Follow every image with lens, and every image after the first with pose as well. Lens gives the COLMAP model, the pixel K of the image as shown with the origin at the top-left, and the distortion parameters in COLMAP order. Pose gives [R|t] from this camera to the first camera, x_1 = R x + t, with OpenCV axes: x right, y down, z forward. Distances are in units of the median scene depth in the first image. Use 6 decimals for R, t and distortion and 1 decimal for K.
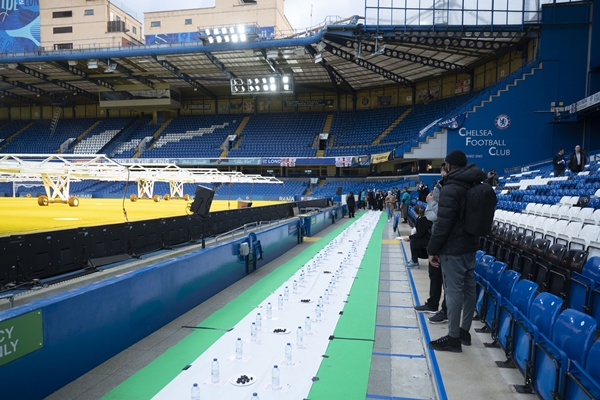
lens RADIAL K [[435.7, 0, 299.2], [0, 435.7, 210.4], [0, 0, 1]] dist [0.000139, 0.000925]
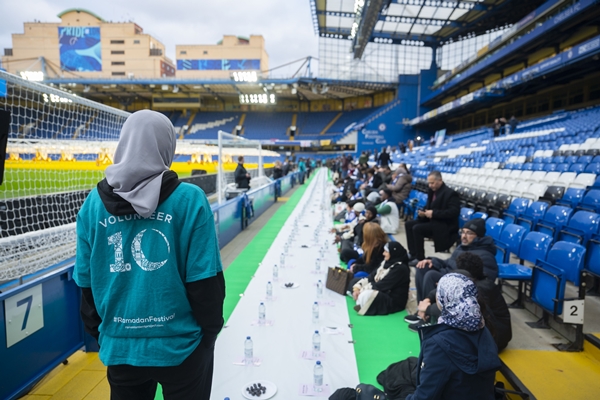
lens RADIAL K [[411.1, 0, 300.0], [0, 411.1, 200.0], [0, 0, 1]] dist [-0.041317, 0.060769]
pose [[0.990373, -0.008513, 0.138165, -0.171681], [0.001414, 0.998677, 0.051396, 0.039021], [-0.138420, -0.050705, 0.989075, -0.768164]]
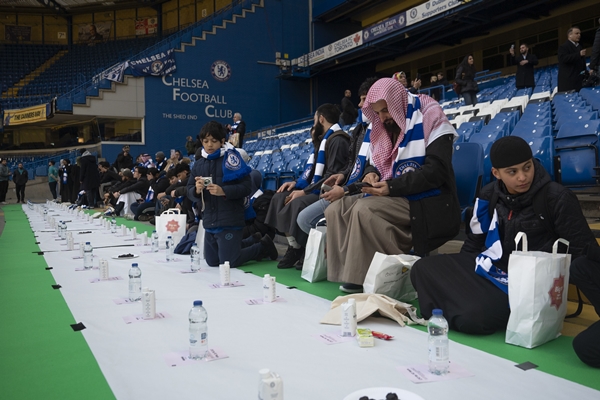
lens RADIAL K [[516.0, 0, 312.2], [0, 516.0, 176.3], [0, 0, 1]] dist [-0.013410, 0.008794]
pose [[0.734783, -0.013752, 0.678163, 0.003950], [0.059091, 0.997291, -0.043801, 0.011003], [-0.675723, 0.072257, 0.733605, 0.242361]]
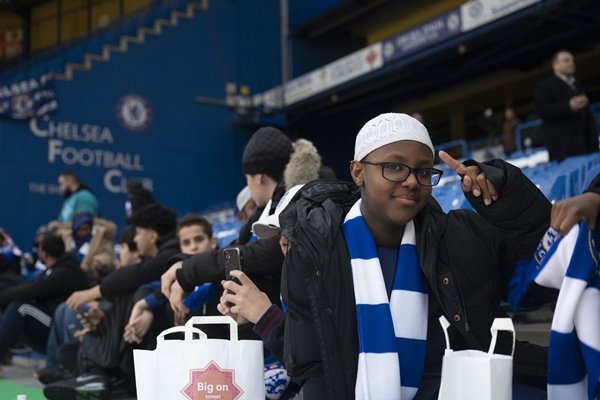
lens RADIAL K [[814.0, 0, 300.0], [0, 814.0, 200.0], [0, 0, 1]] dist [0.019695, 0.042739]
pose [[0.700132, 0.069850, 0.710589, 0.028264], [0.067246, 0.984329, -0.163014, 0.011787], [-0.710840, 0.161916, 0.684464, 0.304949]]
